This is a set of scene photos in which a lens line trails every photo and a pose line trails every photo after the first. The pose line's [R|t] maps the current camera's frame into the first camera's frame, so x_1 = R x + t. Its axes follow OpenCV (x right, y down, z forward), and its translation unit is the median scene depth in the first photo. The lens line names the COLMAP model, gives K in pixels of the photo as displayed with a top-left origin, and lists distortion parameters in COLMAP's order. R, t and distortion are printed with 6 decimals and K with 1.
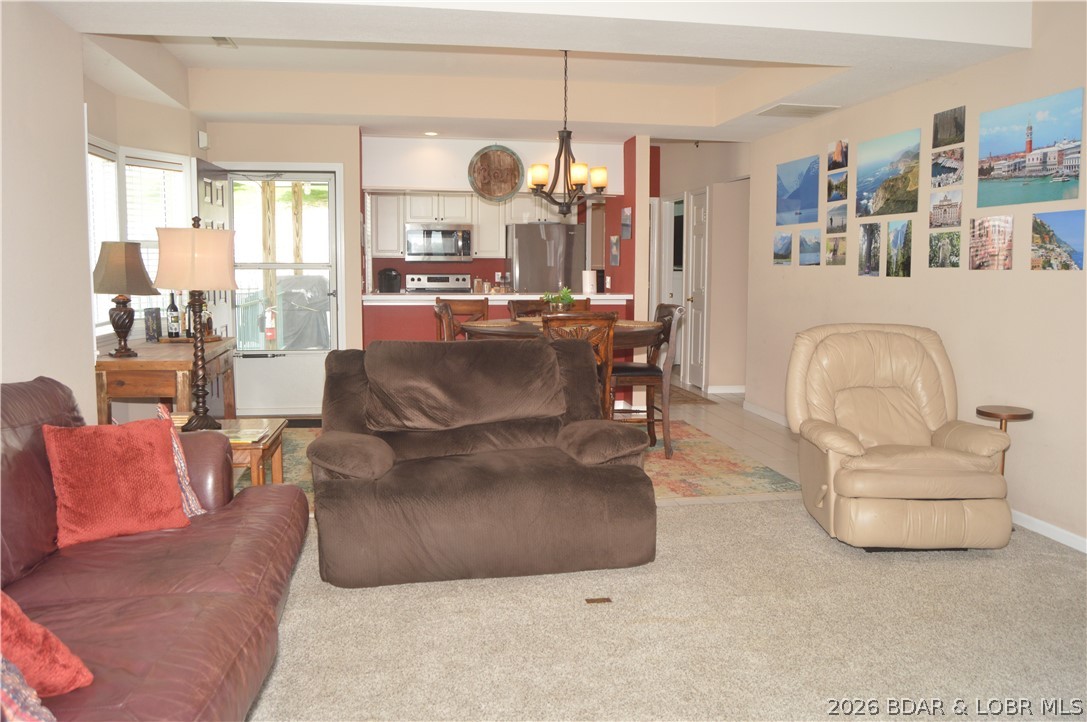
lens RADIAL K [[868.5, 0, 548.5], [0, 868.5, 361.1], [0, 0, 1]] dist [-0.096781, 0.044251]
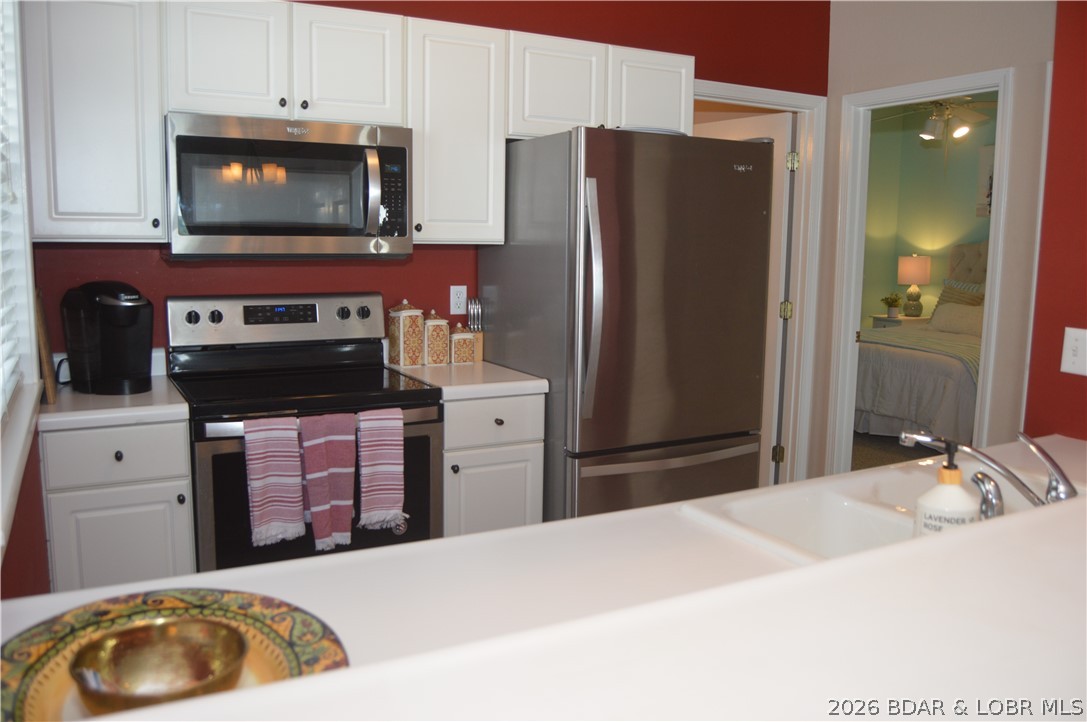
lens RADIAL K [[877.2, 0, 545.6], [0, 877.2, 359.8], [0, 0, 1]] dist [-0.093960, 0.039625]
pose [[0.946438, -0.036874, 0.320774, -0.244469], [0.028410, 0.999115, 0.031028, -0.151190], [-0.321634, -0.020253, 0.946647, 1.215574]]
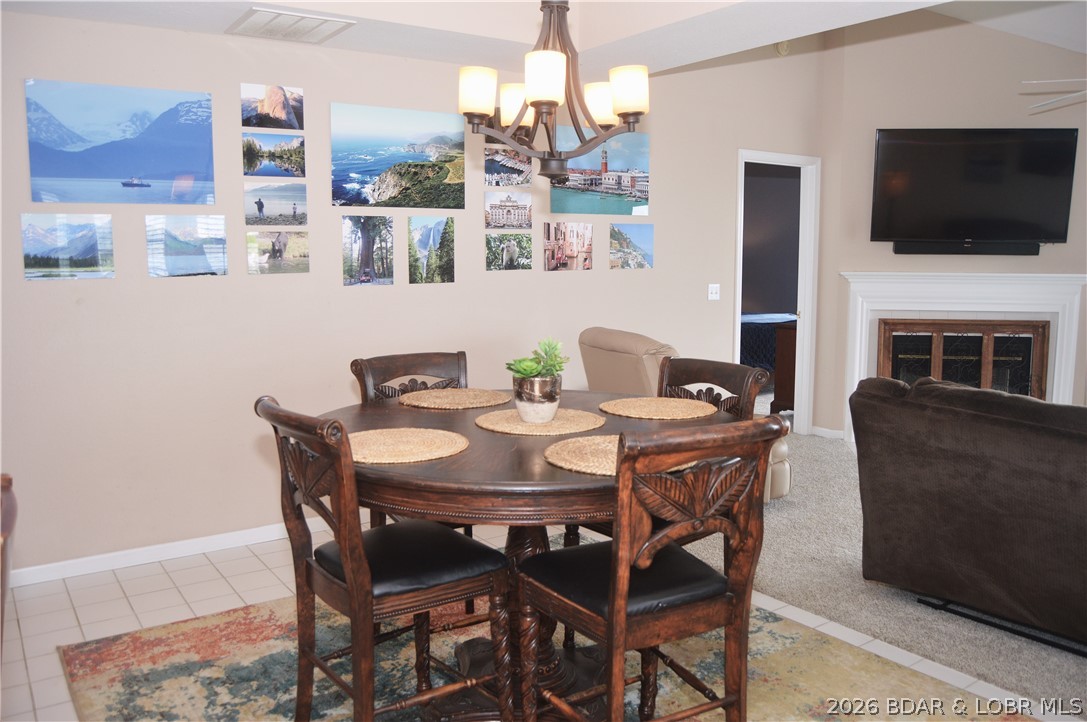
lens RADIAL K [[868.5, 0, 548.5], [0, 868.5, 361.1], [0, 0, 1]] dist [-0.096781, 0.044251]
pose [[-0.434427, -0.118788, 0.892839, -0.394154], [0.100394, 0.978703, 0.179060, -0.156365], [-0.895094, 0.167424, -0.413250, 1.198204]]
